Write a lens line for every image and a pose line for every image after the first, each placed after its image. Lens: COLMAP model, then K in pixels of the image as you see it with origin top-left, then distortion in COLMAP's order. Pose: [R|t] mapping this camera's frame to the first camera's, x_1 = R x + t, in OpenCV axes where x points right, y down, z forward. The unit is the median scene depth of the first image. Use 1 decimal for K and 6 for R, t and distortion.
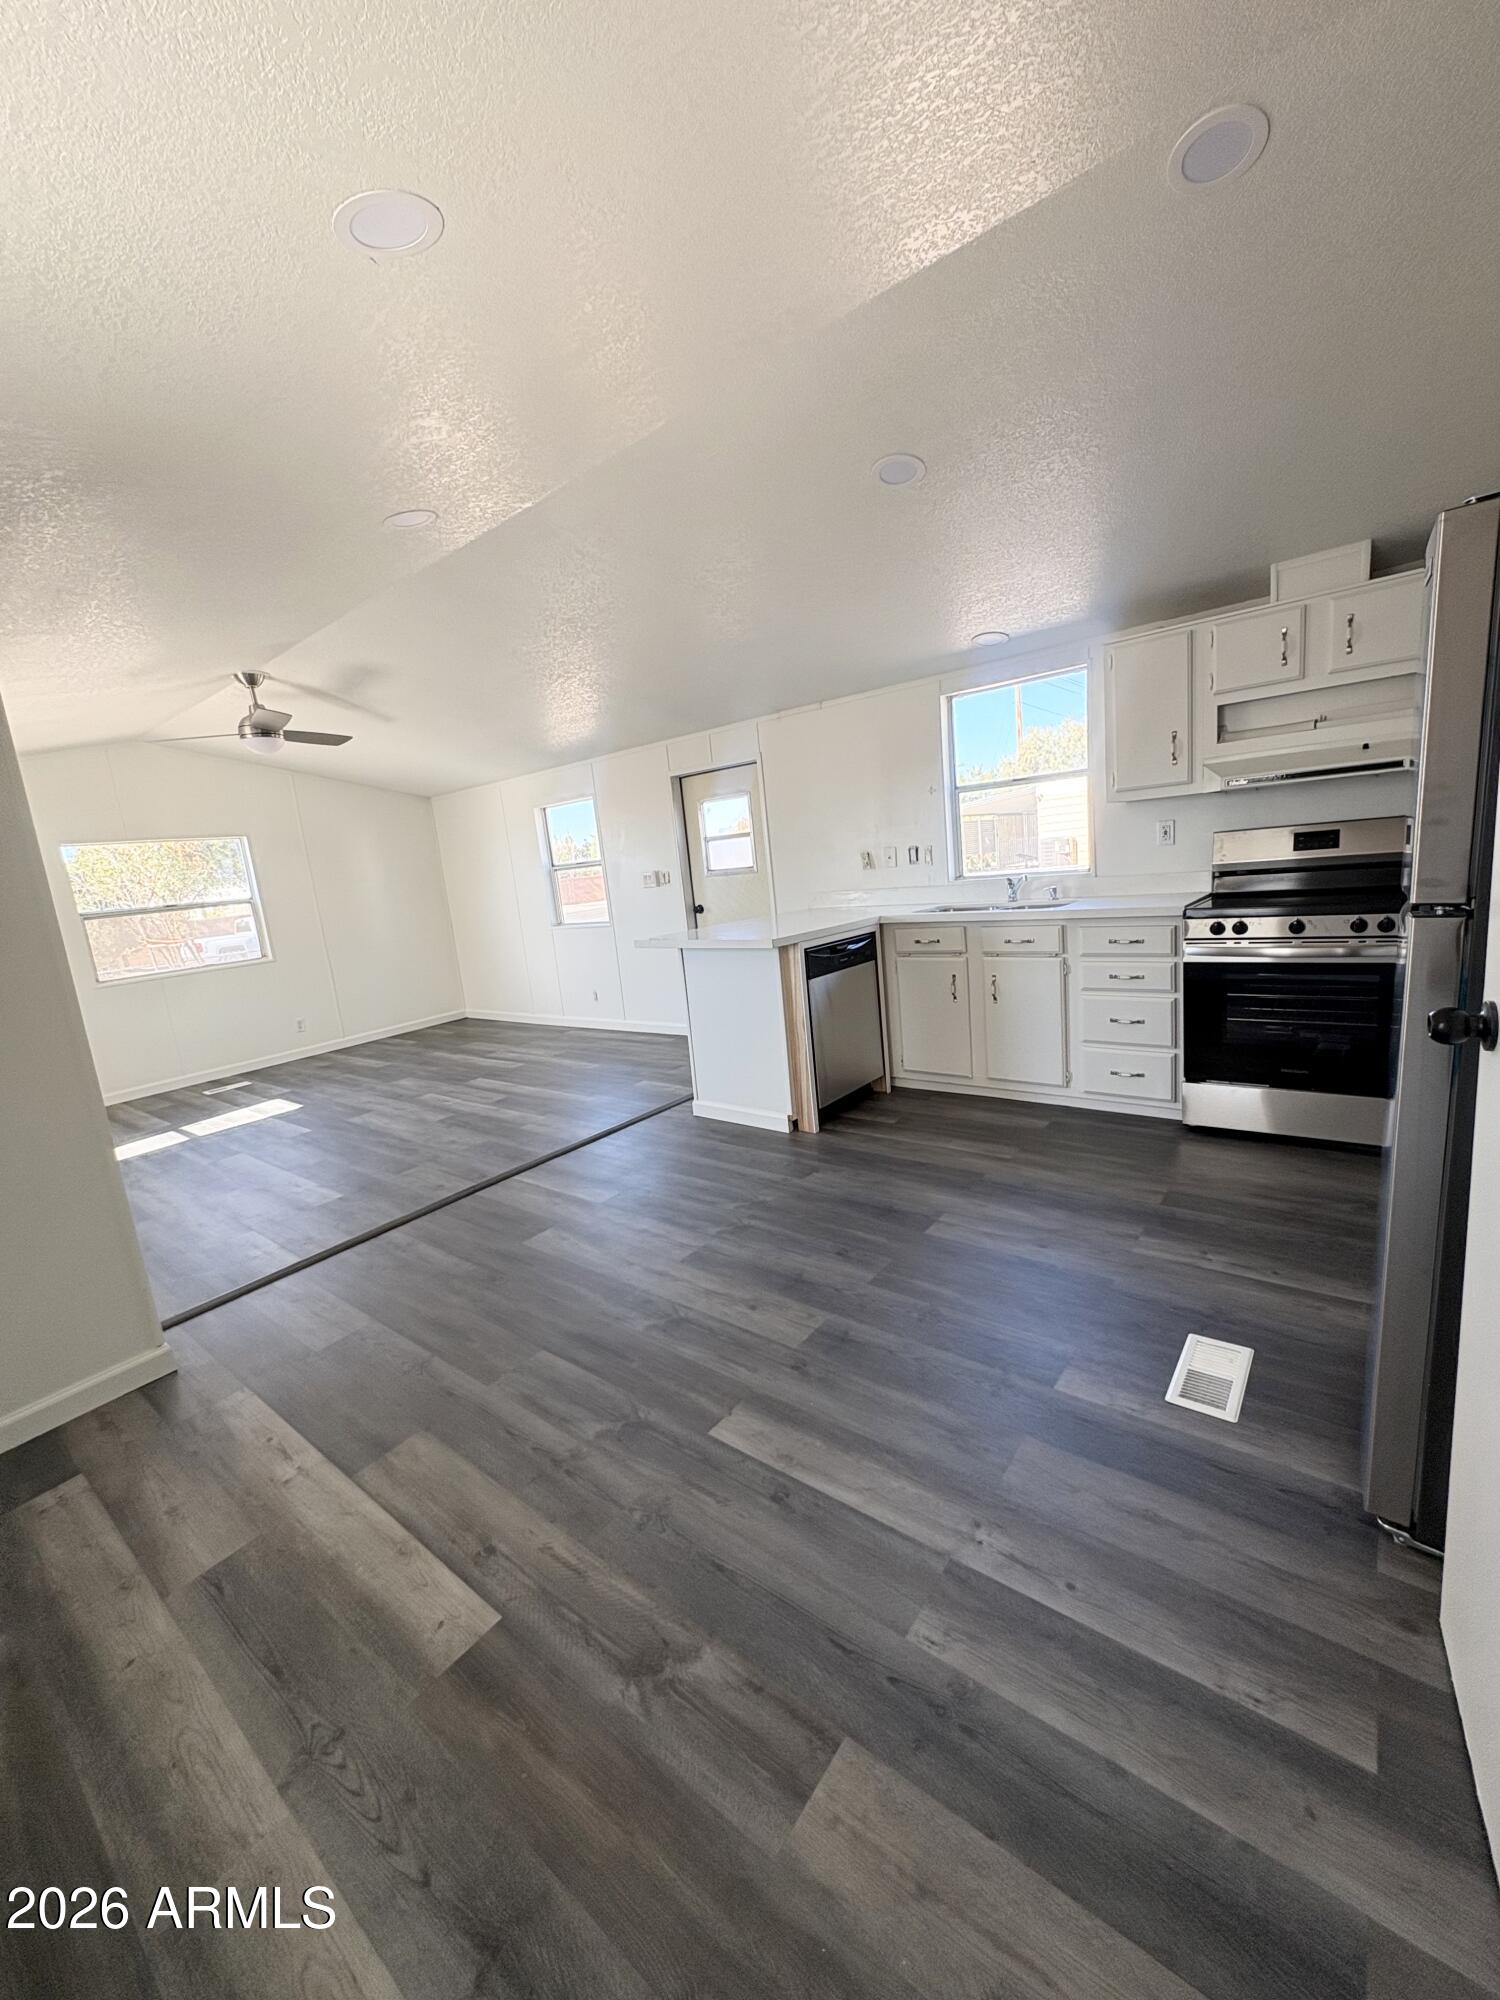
lens RADIAL K [[793.6, 0, 750.0], [0, 793.6, 1000.0], [0, 0, 1]] dist [-0.003036, -0.000003]
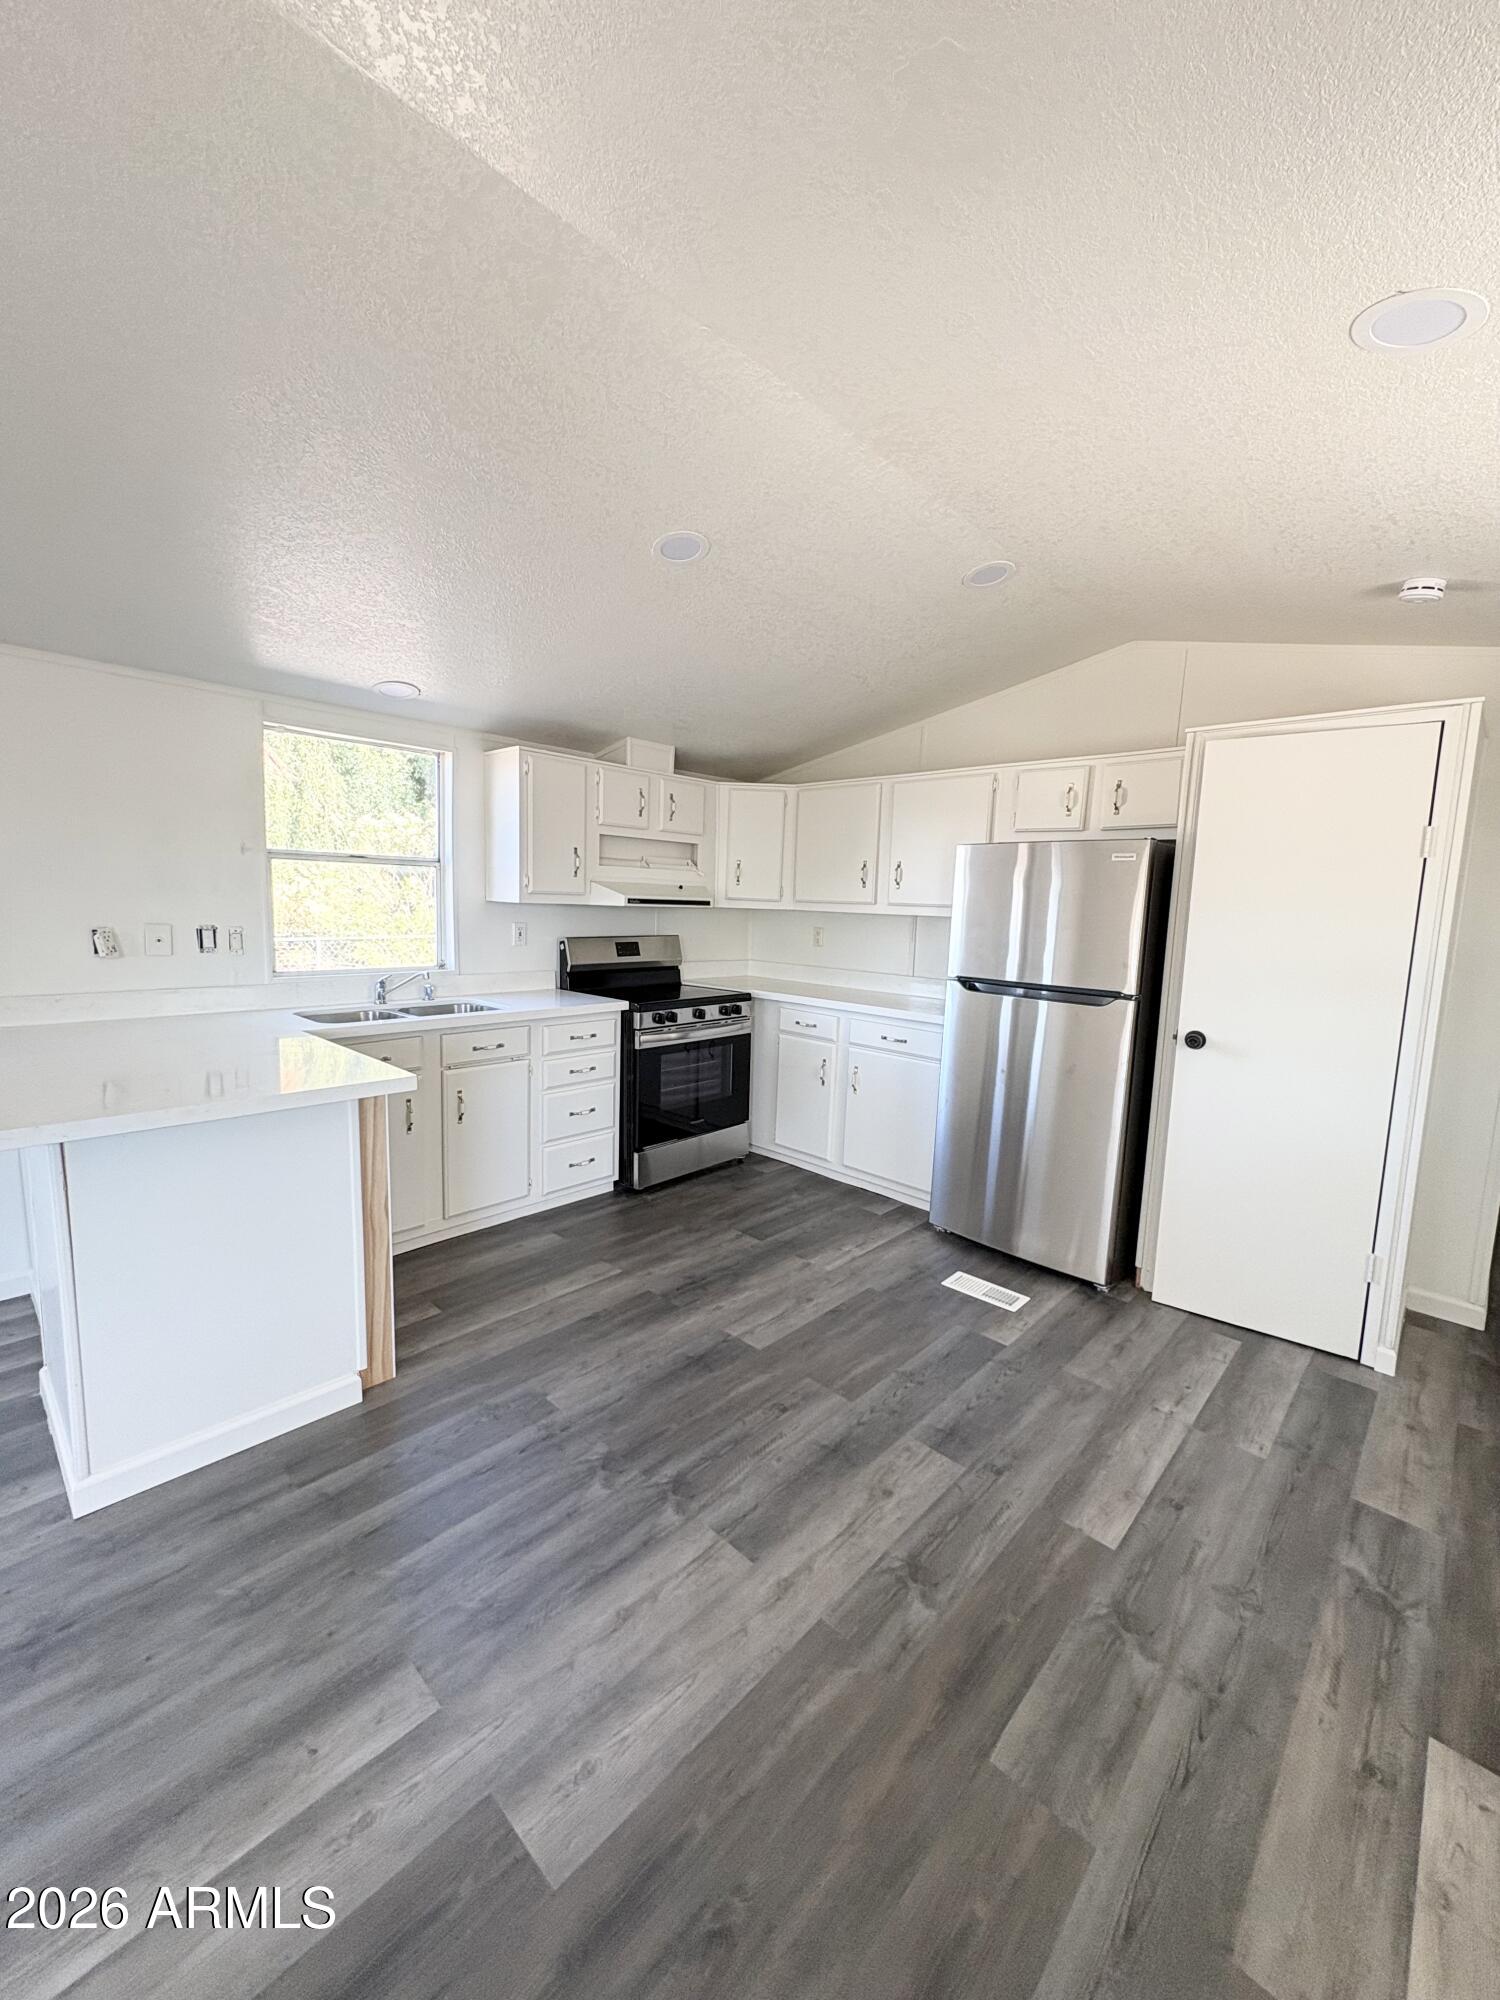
lens RADIAL K [[793.6, 0, 750.0], [0, 793.6, 1000.0], [0, 0, 1]] dist [-0.003036, -0.000003]
pose [[0.078361, -0.025651, 0.996595, -0.889333], [0.140618, 0.989959, 0.014423, -0.167916], [-0.986958, 0.139009, 0.081181, 1.088097]]
